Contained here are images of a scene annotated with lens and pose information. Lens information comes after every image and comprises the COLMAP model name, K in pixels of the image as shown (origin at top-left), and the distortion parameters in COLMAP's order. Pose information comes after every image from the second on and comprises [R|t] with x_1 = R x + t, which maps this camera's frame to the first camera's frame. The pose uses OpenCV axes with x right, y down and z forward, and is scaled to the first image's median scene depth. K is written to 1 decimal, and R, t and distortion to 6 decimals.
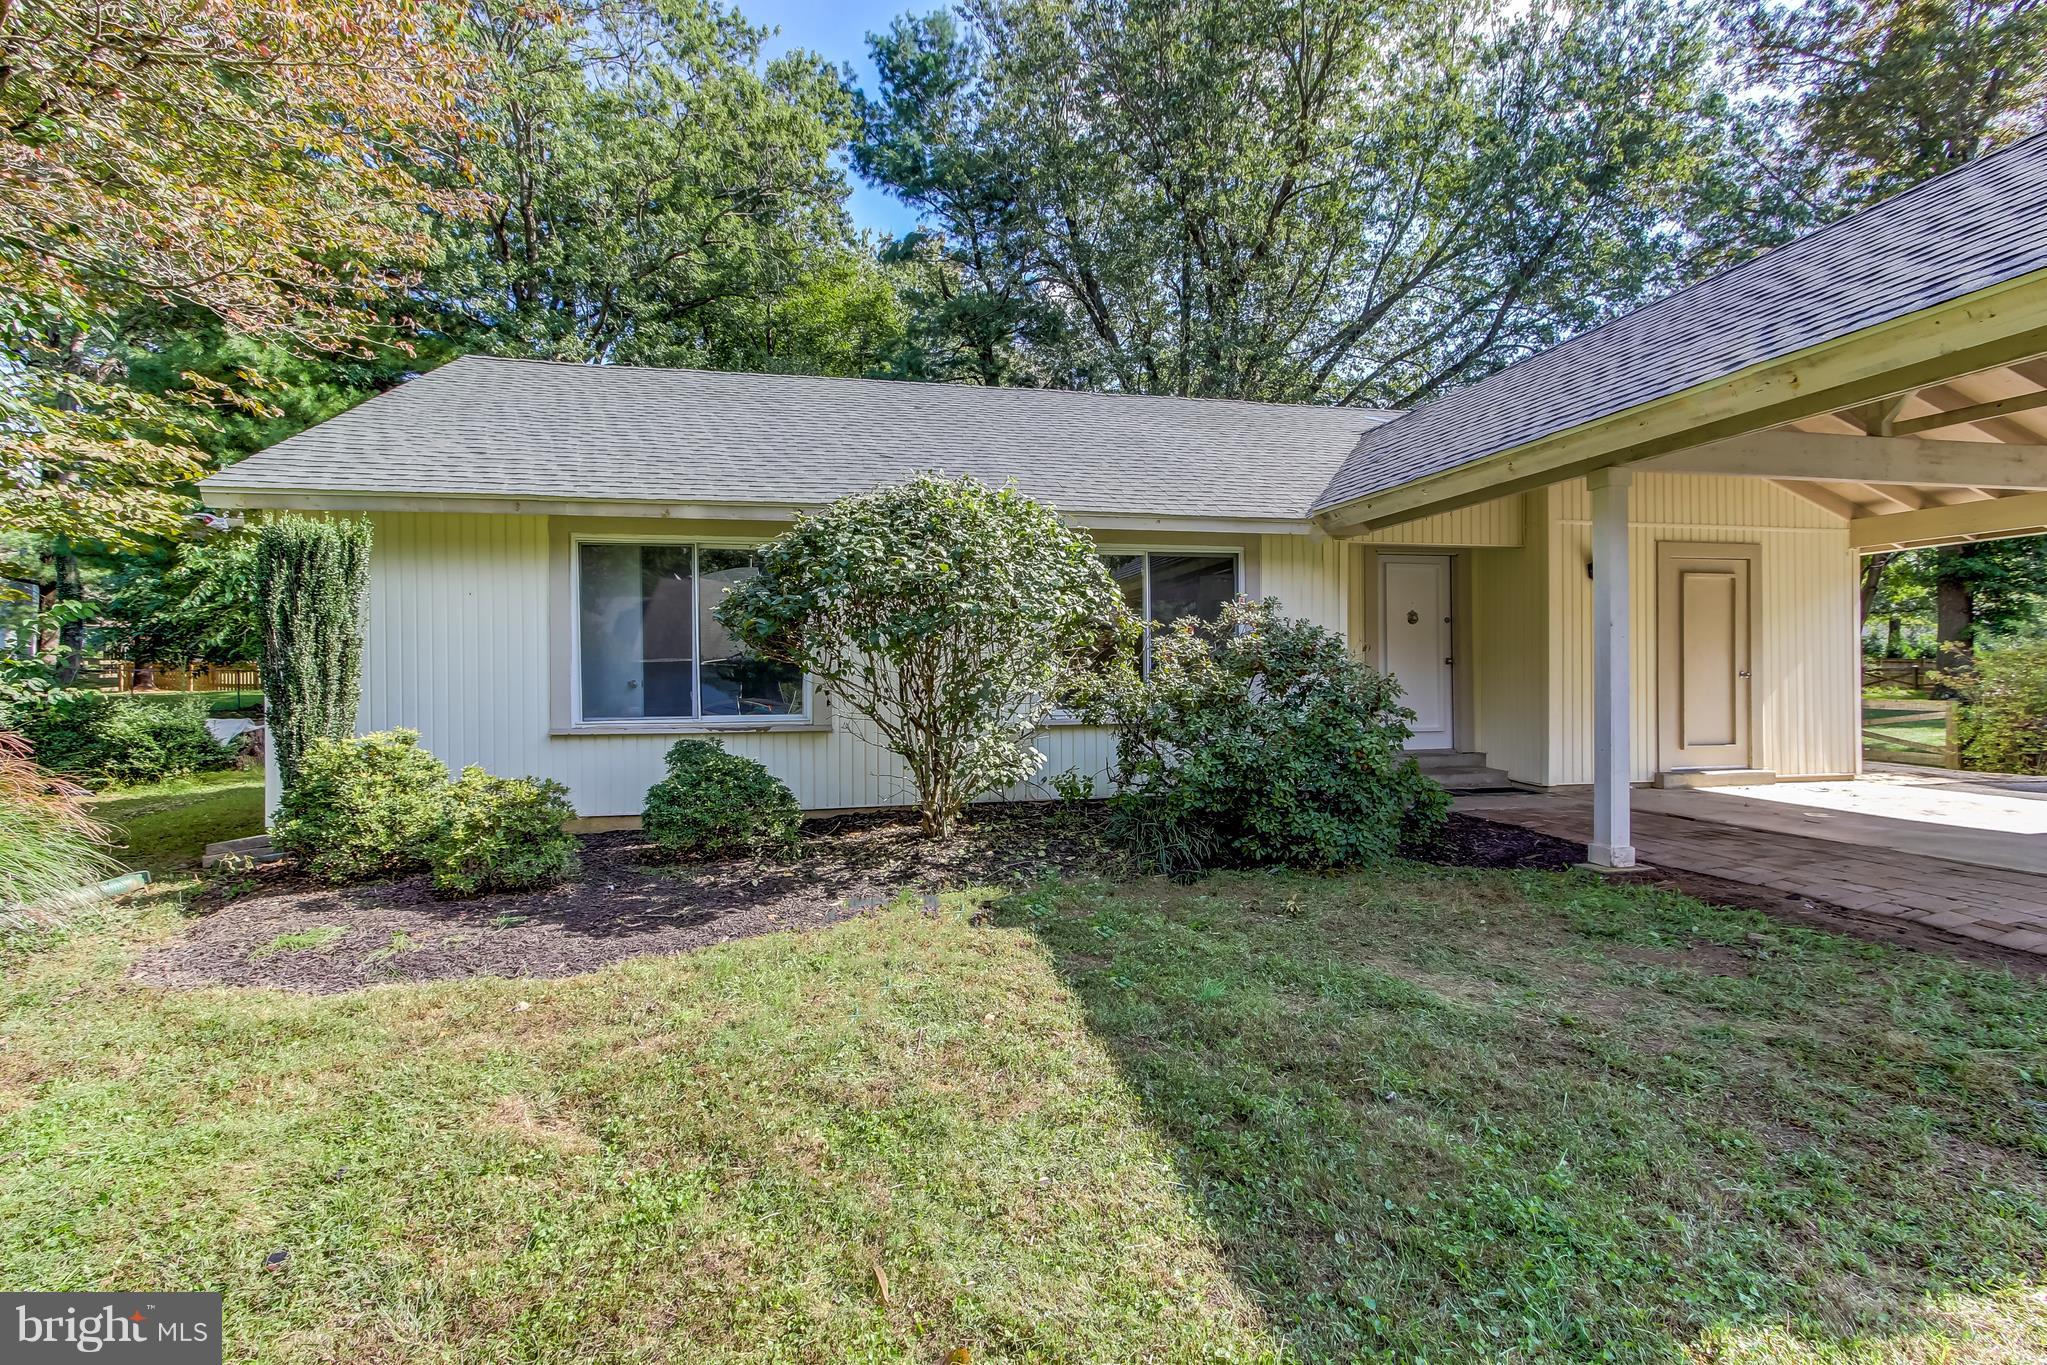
lens RADIAL K [[958.9, 0, 1025.9], [0, 958.9, 677.7], [0, 0, 1]] dist [-0.003792, 0.005360]
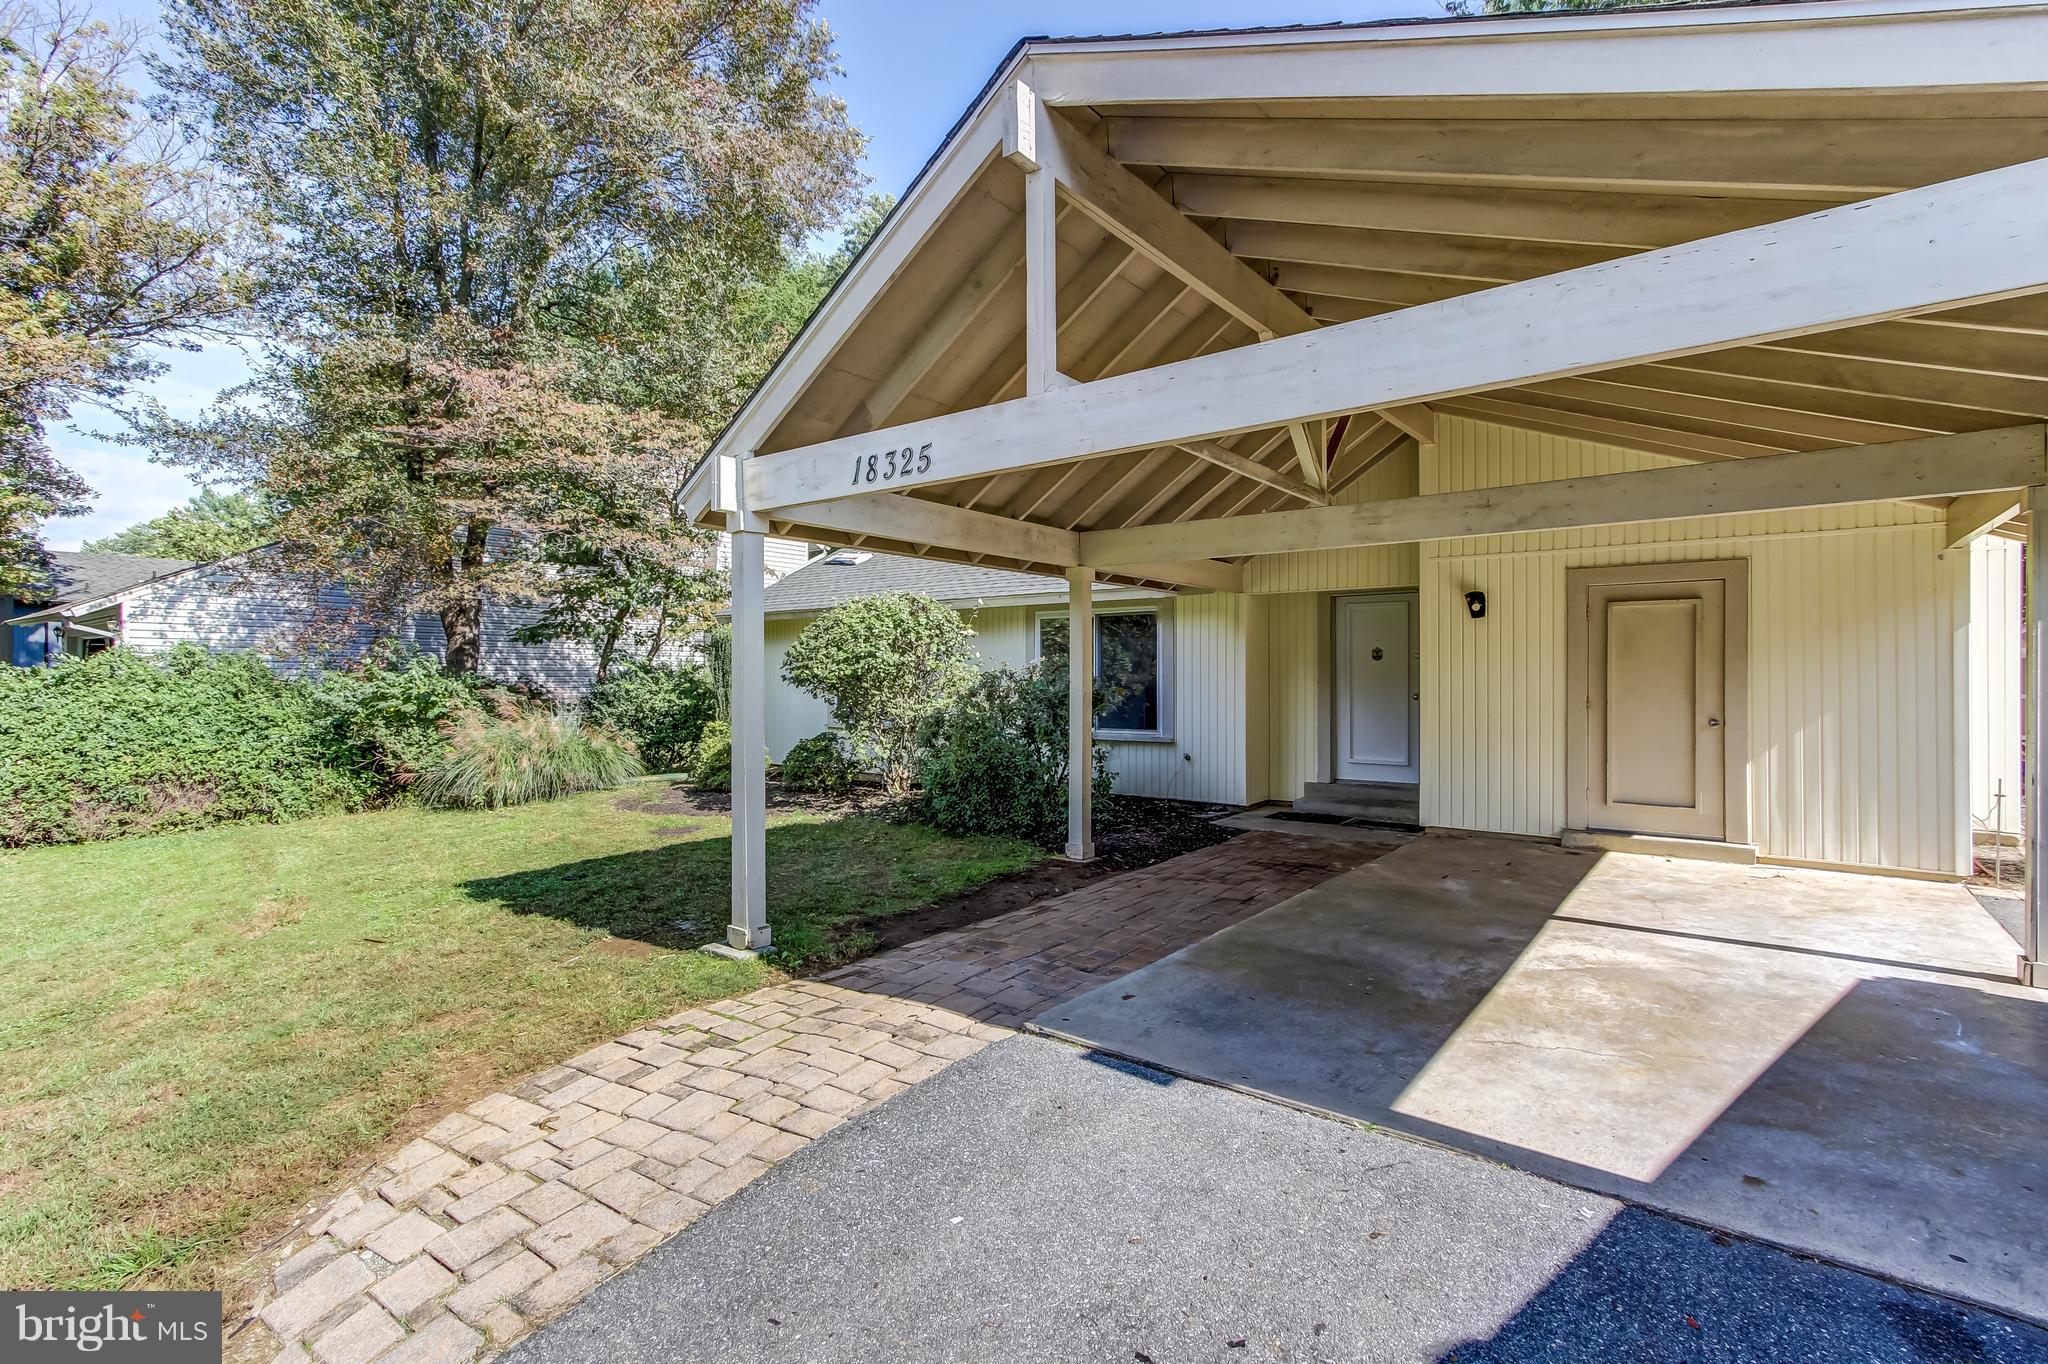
lens RADIAL K [[959.4, 0, 1023.9], [0, 959.4, 679.7], [0, 0, 1]] dist [-0.003792, 0.005360]
pose [[0.646558, 0.006984, -0.762833, 1.006186], [-0.009130, 0.999957, 0.001416, -0.035043], [0.762810, 0.006049, 0.646594, 0.031536]]
